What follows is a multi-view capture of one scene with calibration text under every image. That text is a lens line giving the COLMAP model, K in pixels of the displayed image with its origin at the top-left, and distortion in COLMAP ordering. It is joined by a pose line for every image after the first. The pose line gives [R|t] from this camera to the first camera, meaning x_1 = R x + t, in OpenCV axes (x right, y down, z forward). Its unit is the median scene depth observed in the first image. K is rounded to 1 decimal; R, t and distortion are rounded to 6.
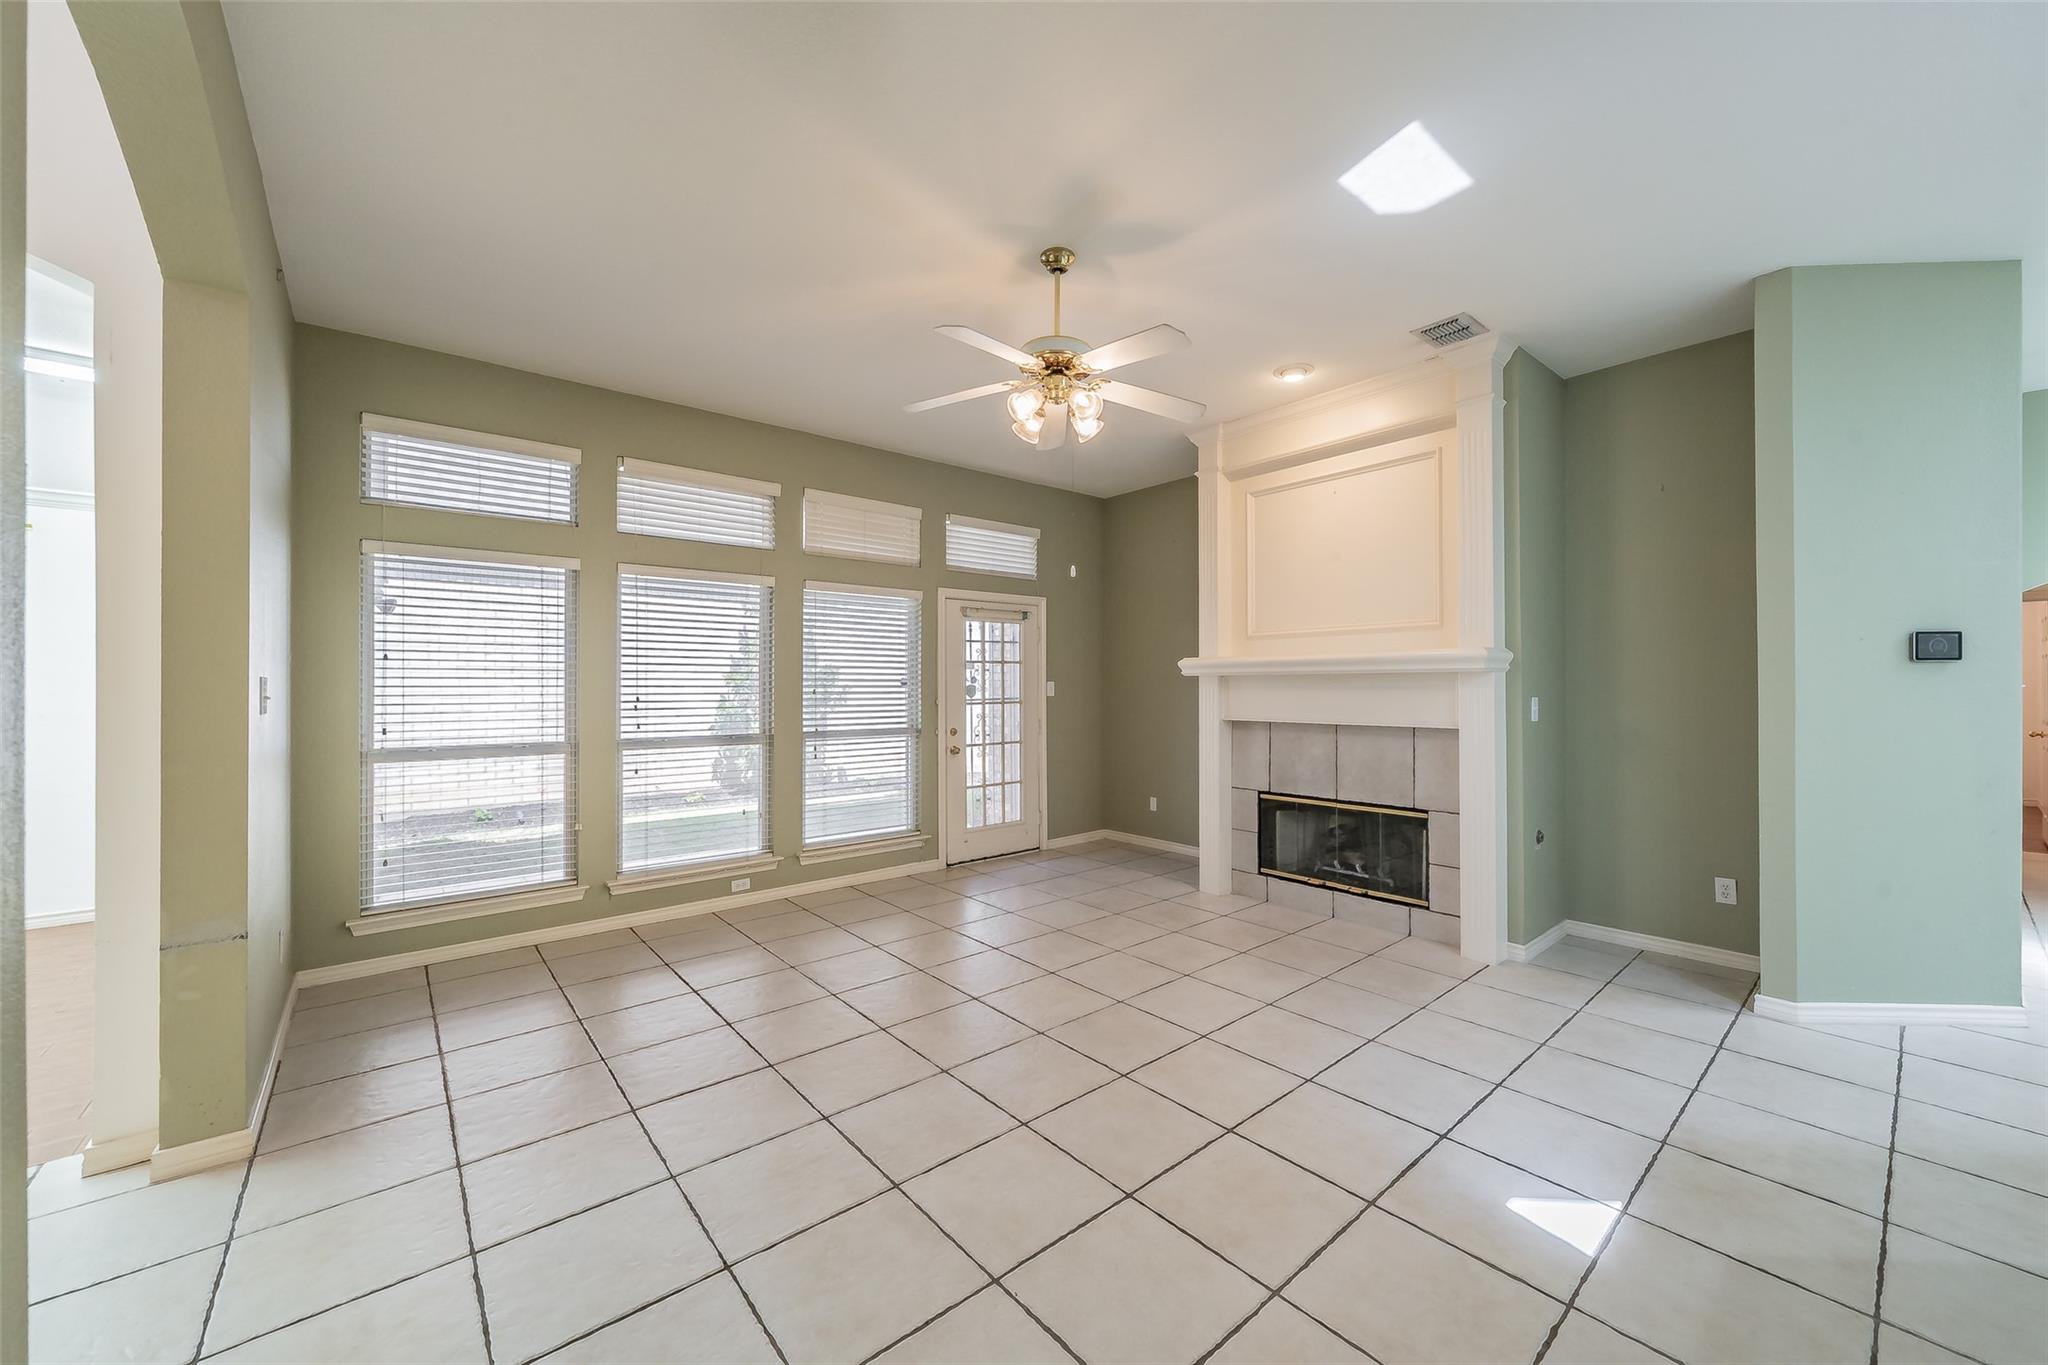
lens RADIAL K [[754.7, 0, 1084.3], [0, 754.7, 679.4], [0, 0, 1]] dist [-0.026771, -0.000015]
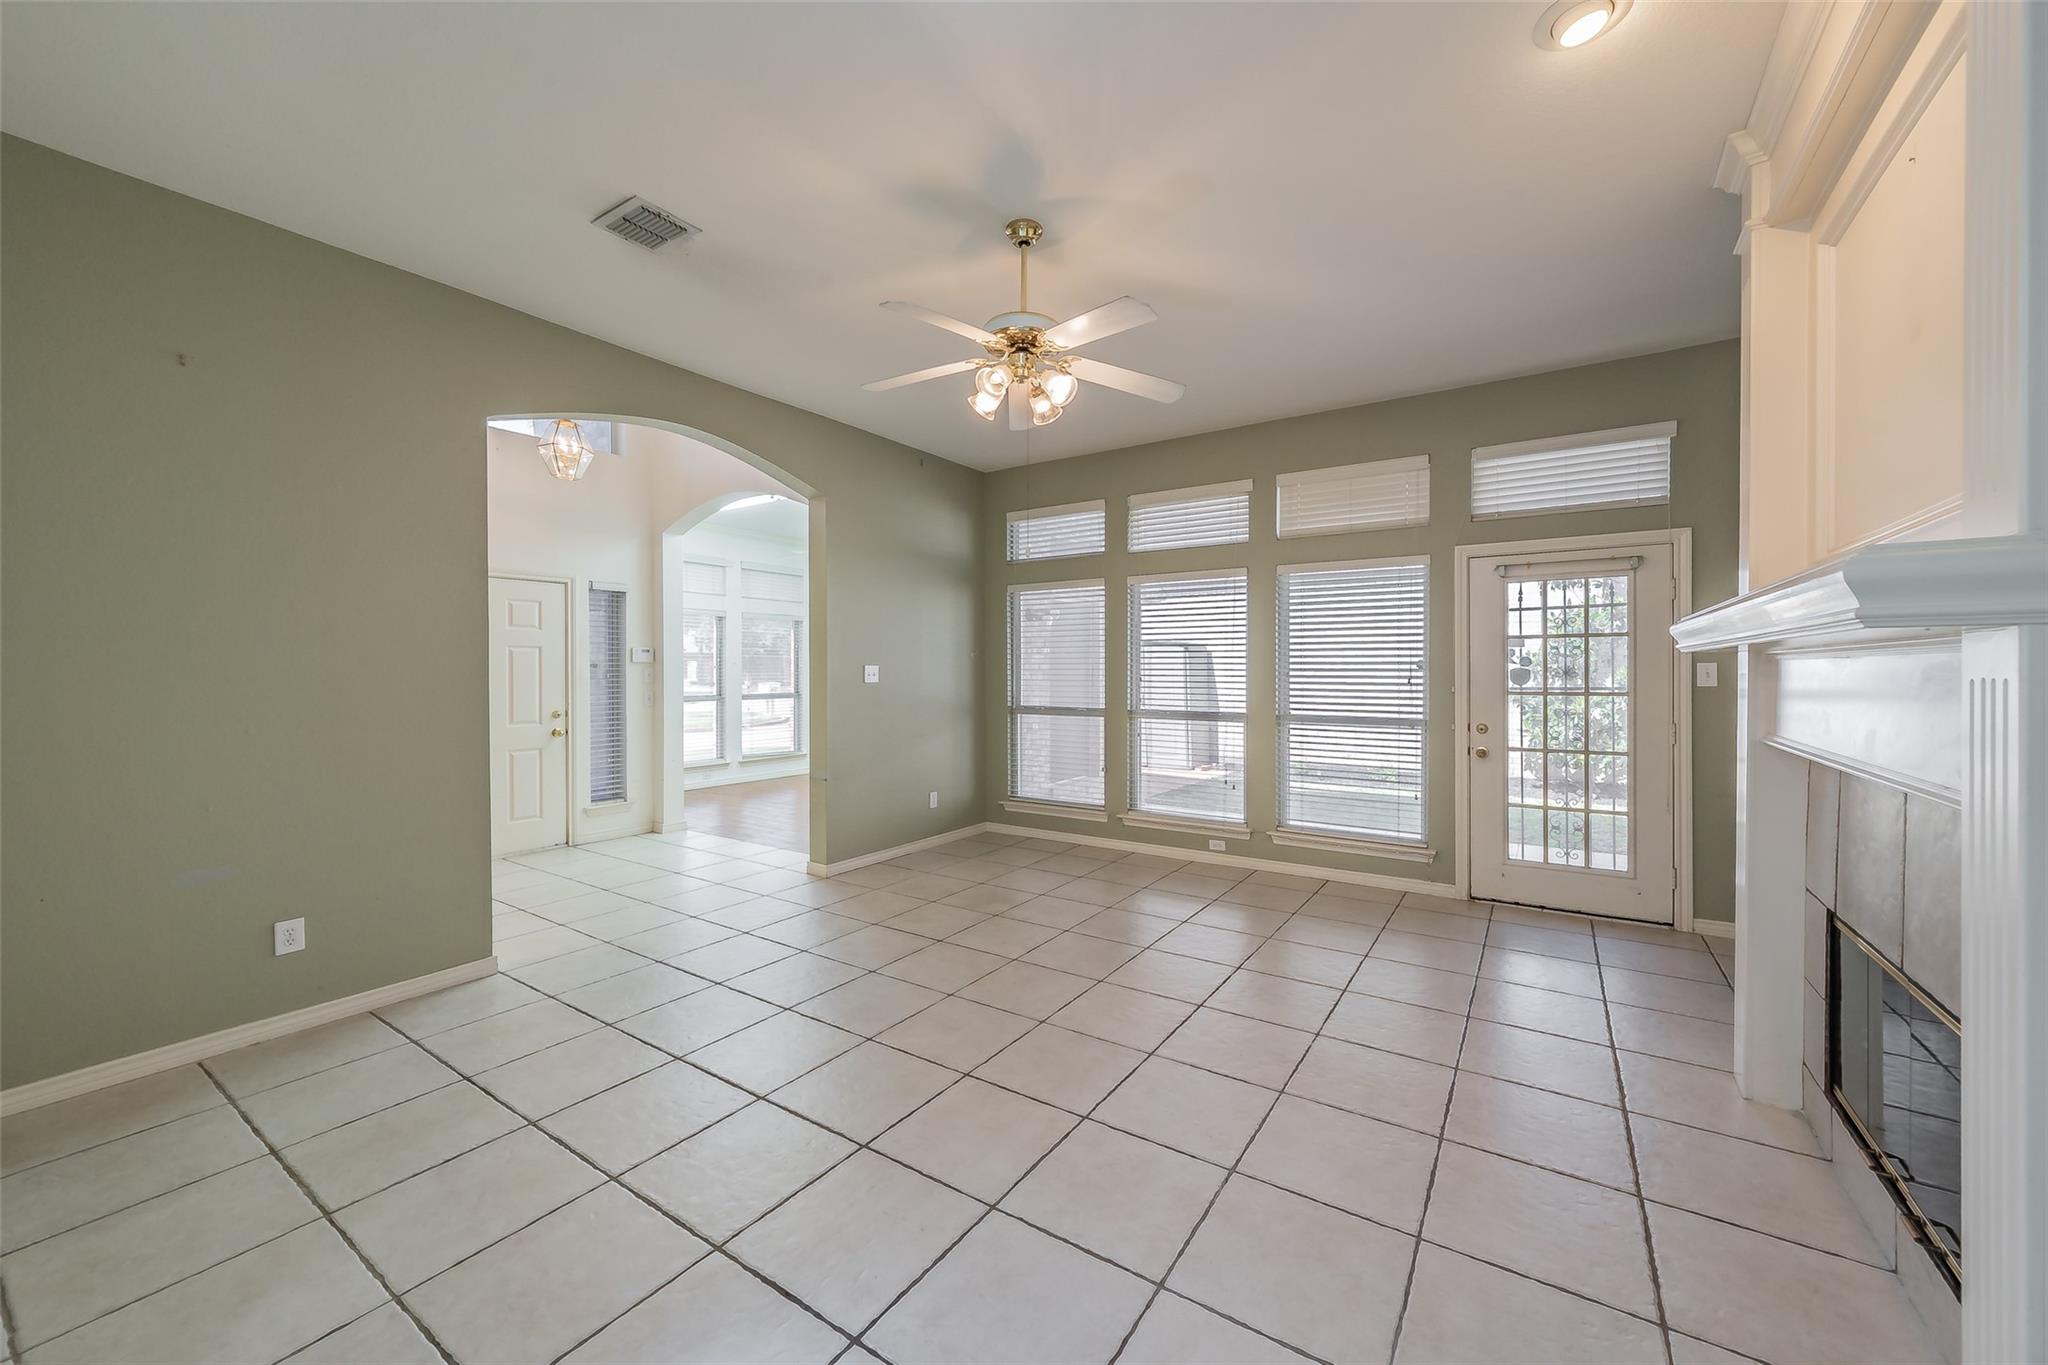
lens RADIAL K [[754.7, 0, 1084.3], [0, 754.7, 679.4], [0, 0, 1]] dist [-0.026771, -0.000015]
pose [[0.260328, 0.015465, -0.965396, 0.487664], [0.008144, 0.999801, 0.018212, 0.001270], [0.965486, -0.012603, 0.260151, 0.428137]]
